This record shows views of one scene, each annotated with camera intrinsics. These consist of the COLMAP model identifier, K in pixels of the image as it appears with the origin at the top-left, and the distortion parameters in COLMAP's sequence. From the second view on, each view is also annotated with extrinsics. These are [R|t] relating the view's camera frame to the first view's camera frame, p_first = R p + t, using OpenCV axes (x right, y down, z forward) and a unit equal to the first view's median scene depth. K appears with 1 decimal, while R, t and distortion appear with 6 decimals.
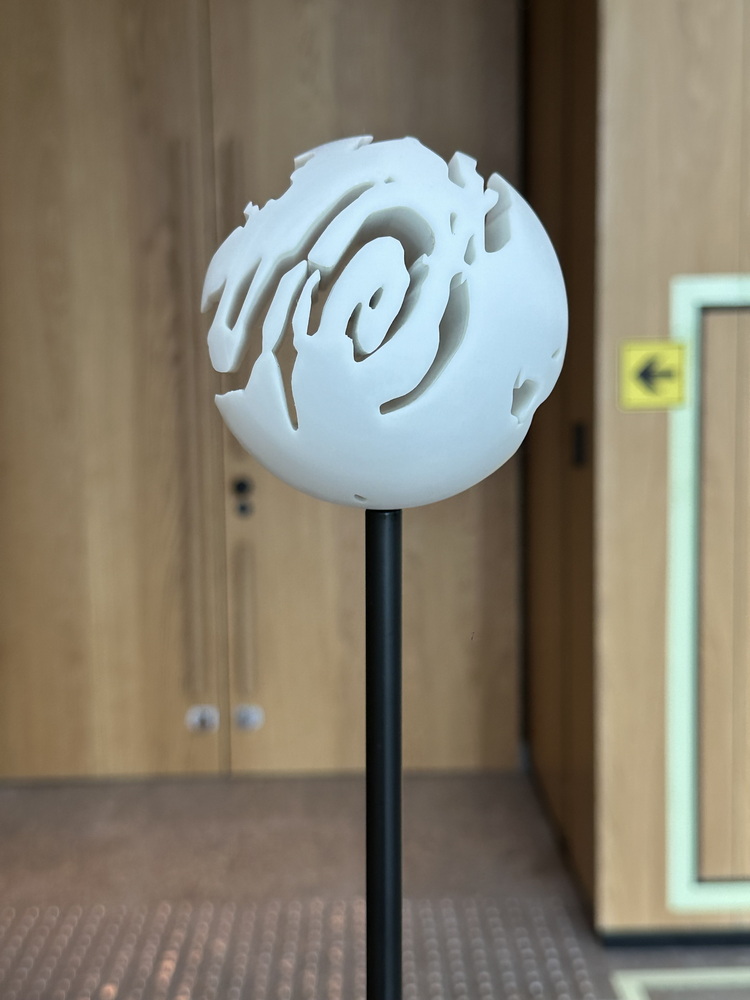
lens RADIAL K [[1297.0, 0, 375.0], [0, 1297.0, 500.0], [0, 0, 1]] dist [0.223108, -0.602251]
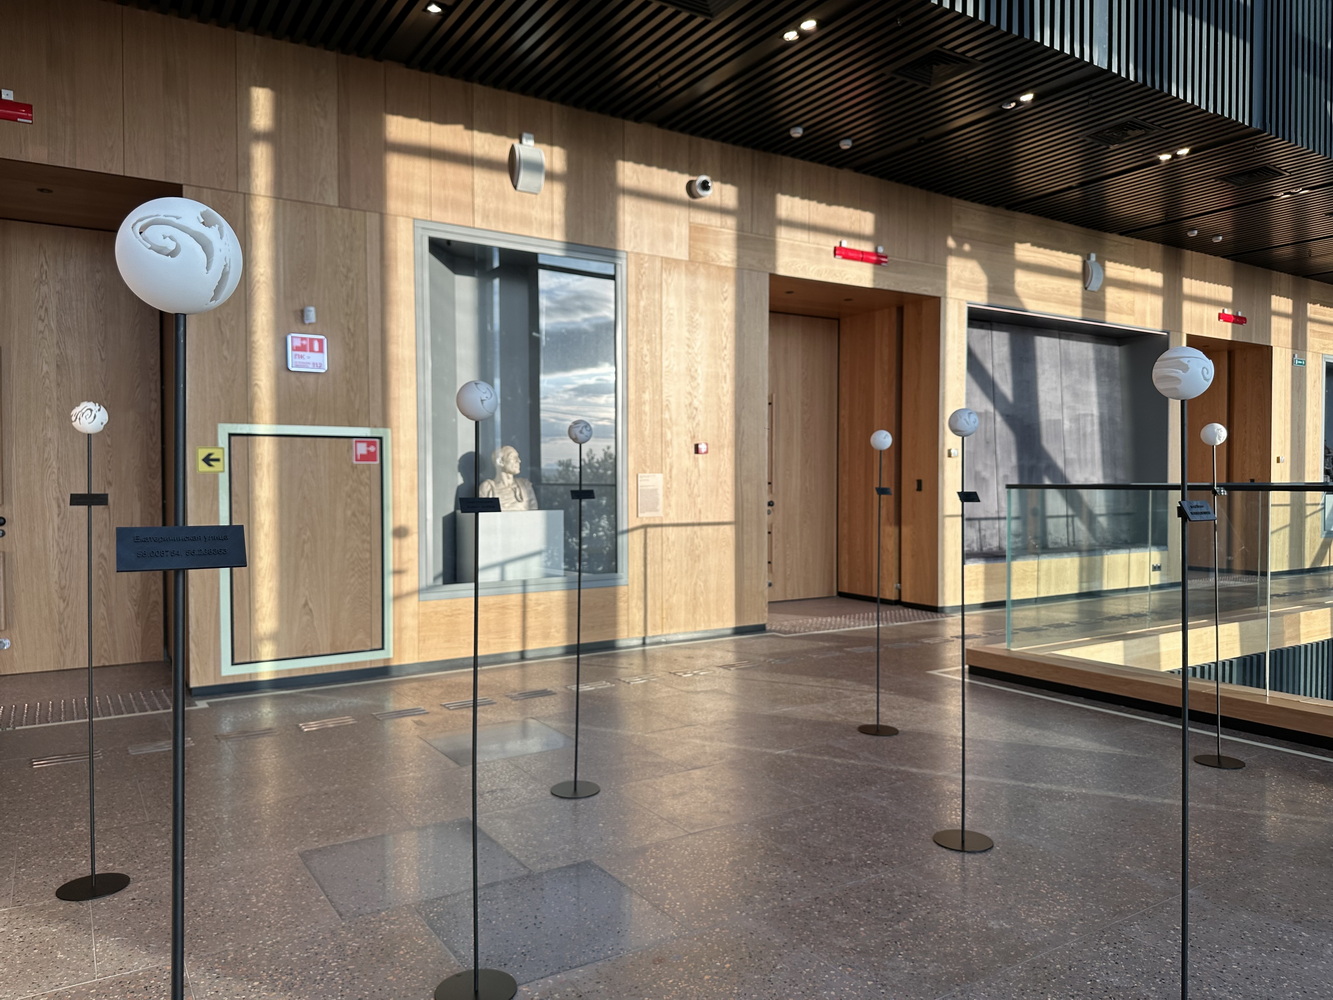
lens RADIAL K [[949.9, 0, 666.5], [0, 949.9, 500.0], [0, 0, 1]] dist [-0.000072, -0.002862]
pose [[0.849455, 0.000344, 0.527662, -0.074424], [0.049768, 0.995490, -0.080768, 1.586339], [-0.525309, 0.094869, 0.845606, -9.232773]]
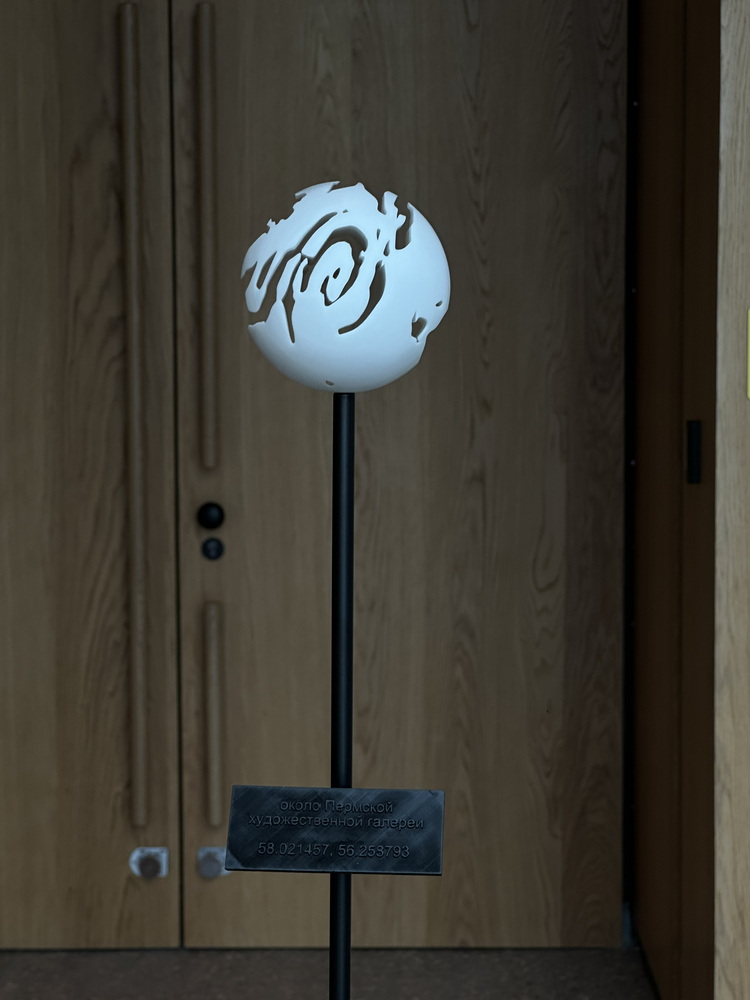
lens RADIAL K [[2271.2, 0, 375.0], [0, 2271.2, 500.0], [0, 0, 1]] dist [0.016186, 0.204103]
pose [[0.999642, 0.011905, -0.023950, 0.130758], [-0.012713, 0.999345, -0.033895, 0.268890], [0.023531, 0.034187, 0.999138, -2.150462]]
